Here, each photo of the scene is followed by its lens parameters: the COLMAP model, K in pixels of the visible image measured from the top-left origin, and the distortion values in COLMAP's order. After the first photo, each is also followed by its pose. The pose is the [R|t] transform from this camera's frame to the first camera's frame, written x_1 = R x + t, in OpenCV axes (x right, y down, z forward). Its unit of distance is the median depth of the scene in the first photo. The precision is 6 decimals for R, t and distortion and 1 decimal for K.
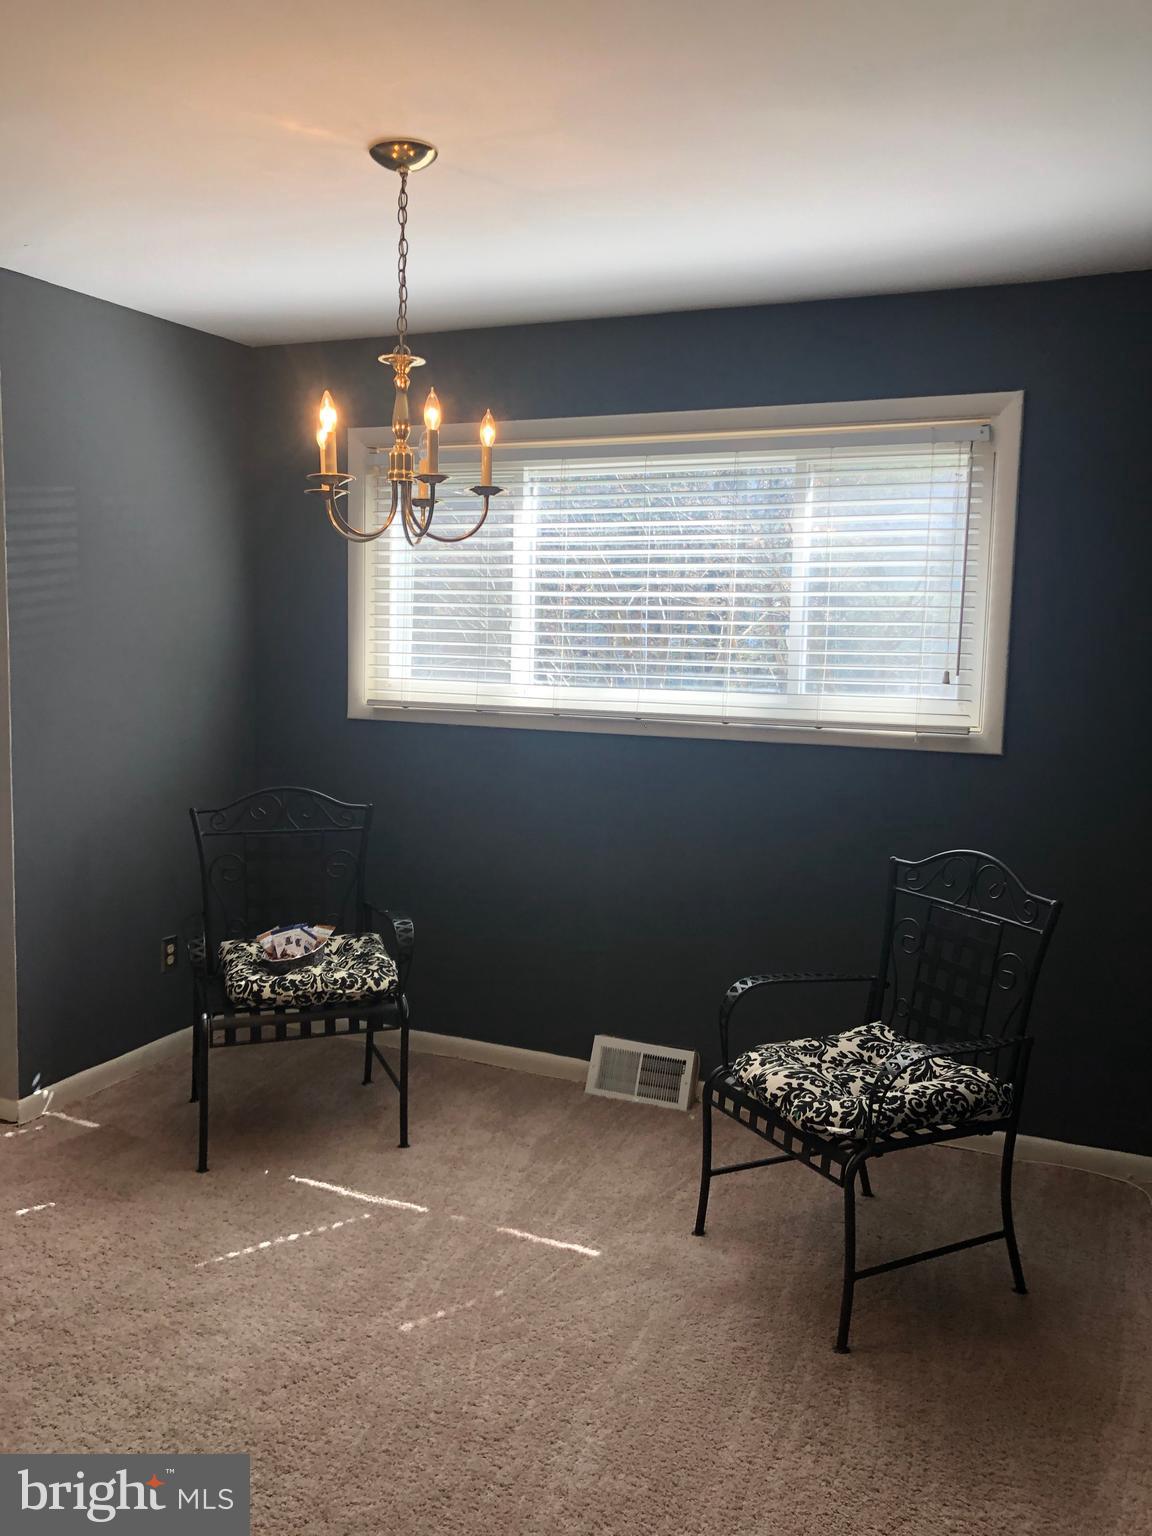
lens RADIAL K [[1261.1, 0, 576.7], [0, 1261.1, 756.7], [0, 0, 1]] dist [0.014681, -0.008394]
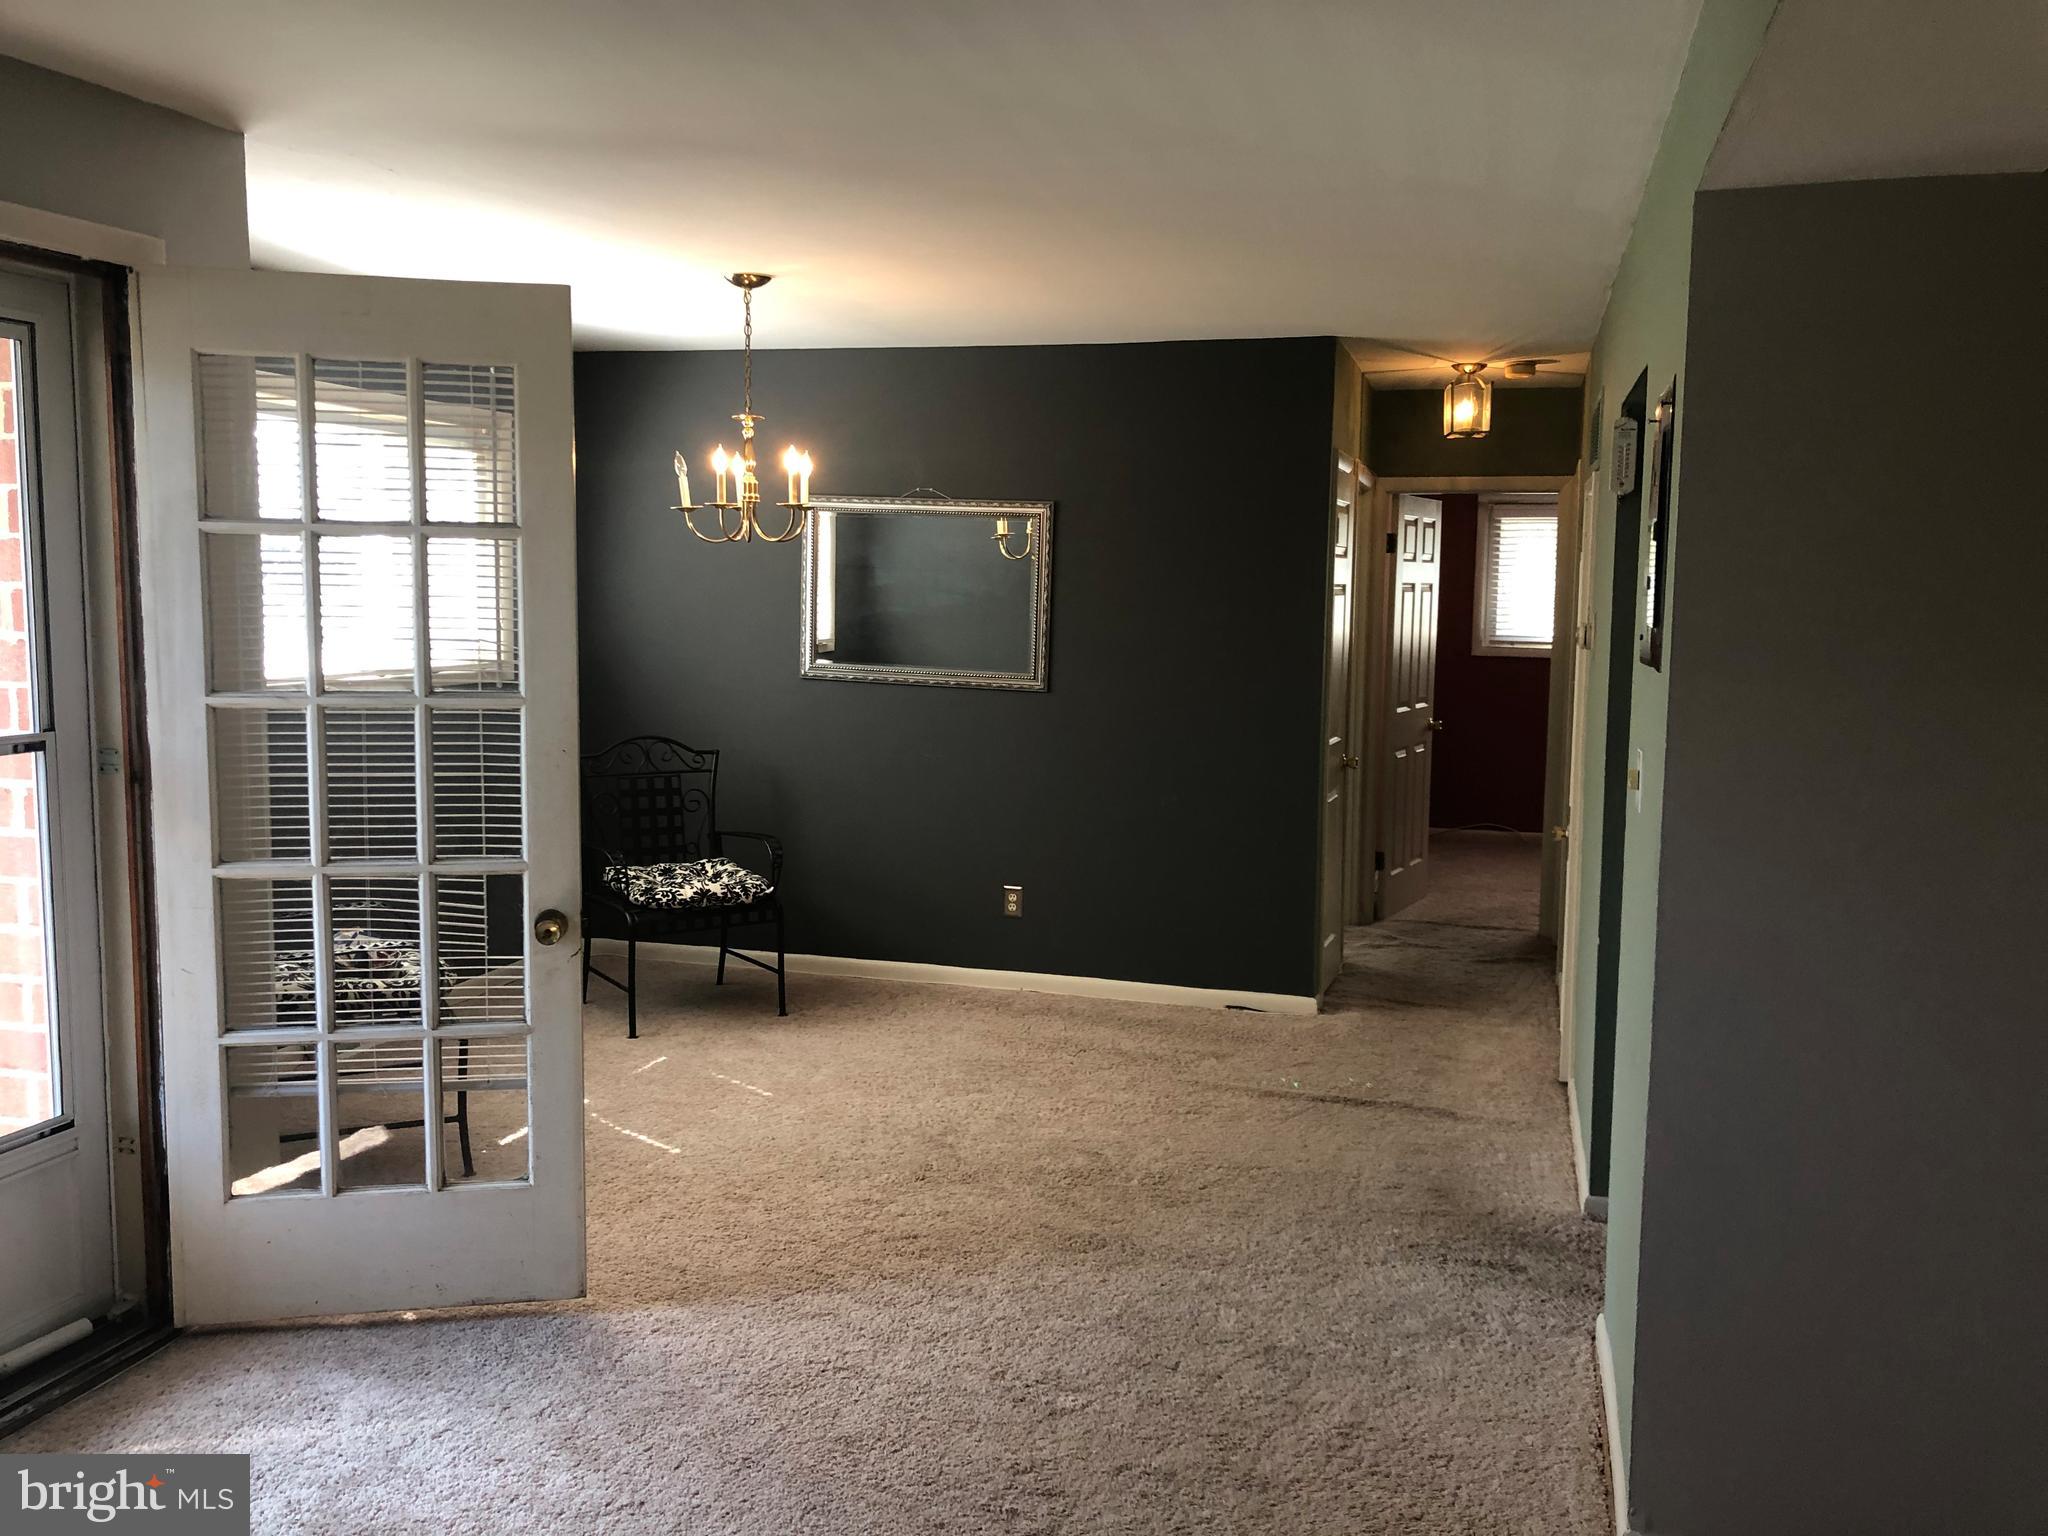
lens RADIAL K [[1681.5, 0, 1024.0], [0, 1681.5, 768.0], [0, 0, 1]] dist [0.014681, -0.008394]
pose [[-0.144131, -0.129507, 0.981048, -1.564812], [0.081524, 0.986475, 0.142201, -0.123338], [-0.986195, 0.100475, -0.131623, 0.723241]]
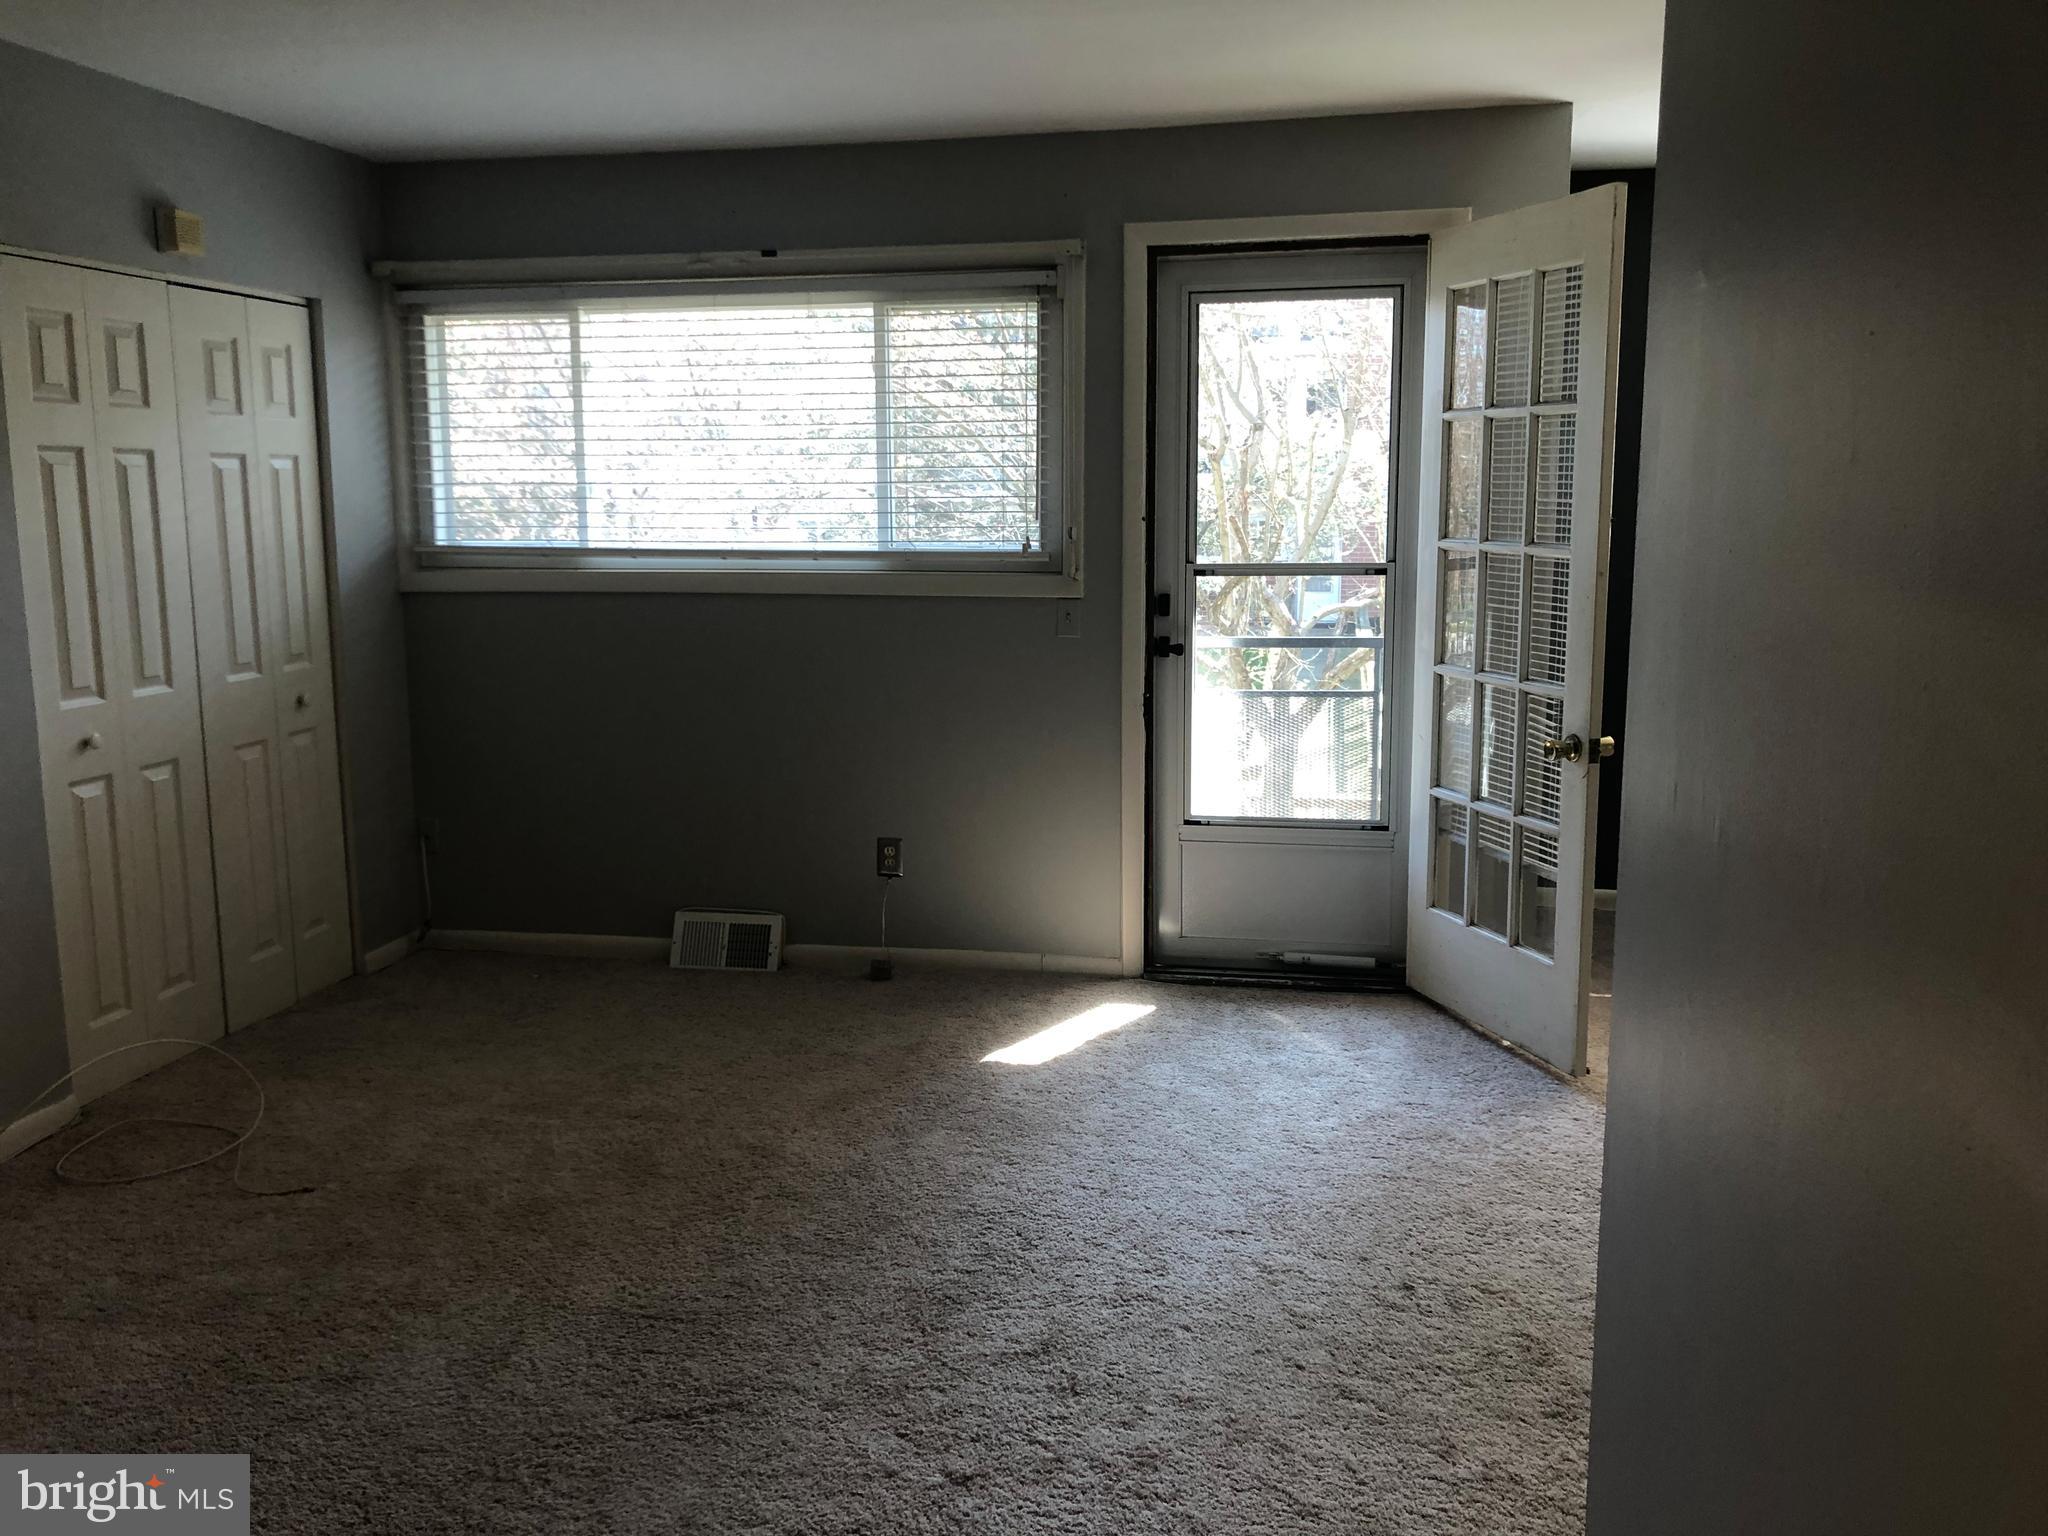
lens RADIAL K [[1675.2, 0, 1021.0], [0, 1675.2, 735.0], [0, 0, 1]] dist [0.013243, 0.005492]
pose [[0.972935, -0.057497, 0.223809, -1.182986], [0.046528, 0.997457, 0.053985, -0.000162], [-0.226344, -0.042111, 0.973137, -0.165192]]
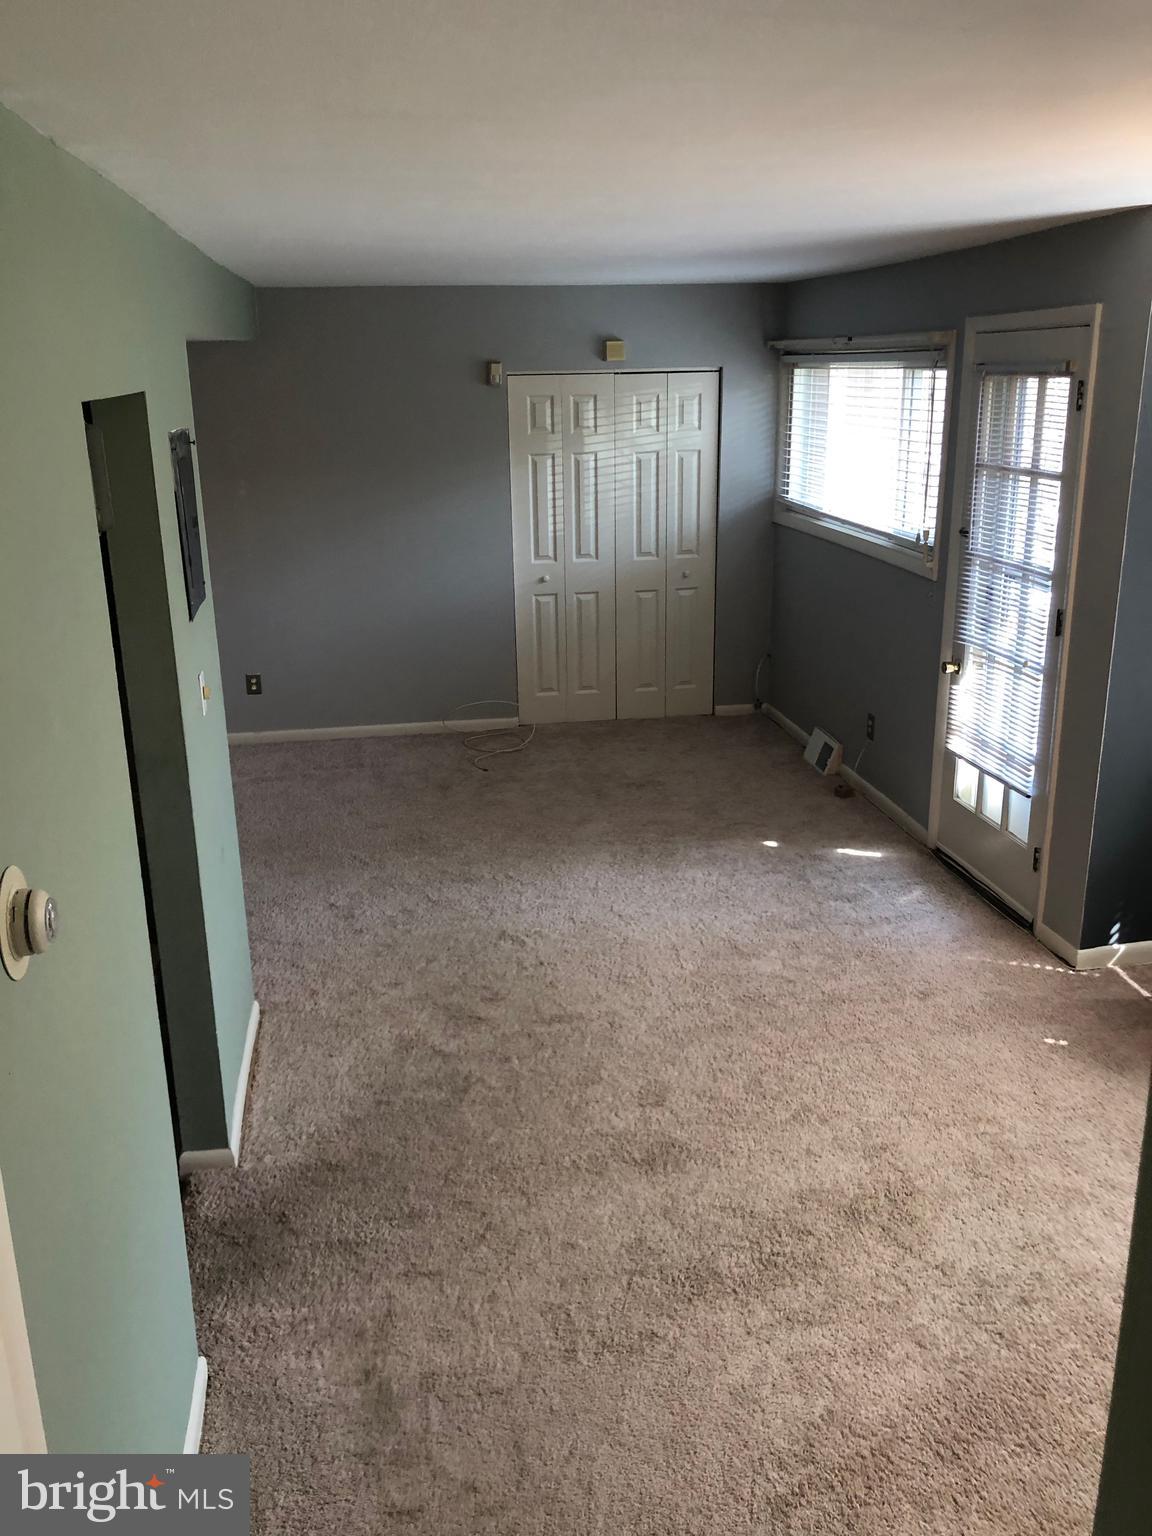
lens RADIAL K [[1256.4, 0, 569.1], [0, 1256.4, 768.4], [0, 0, 1]] dist [0.013243, 0.005492]
pose [[0.550338, 0.228514, -0.803063, 0.213770], [-0.056920, 0.969849, 0.236966, -0.152738], [0.833000, -0.084701, 0.546752, -0.021072]]
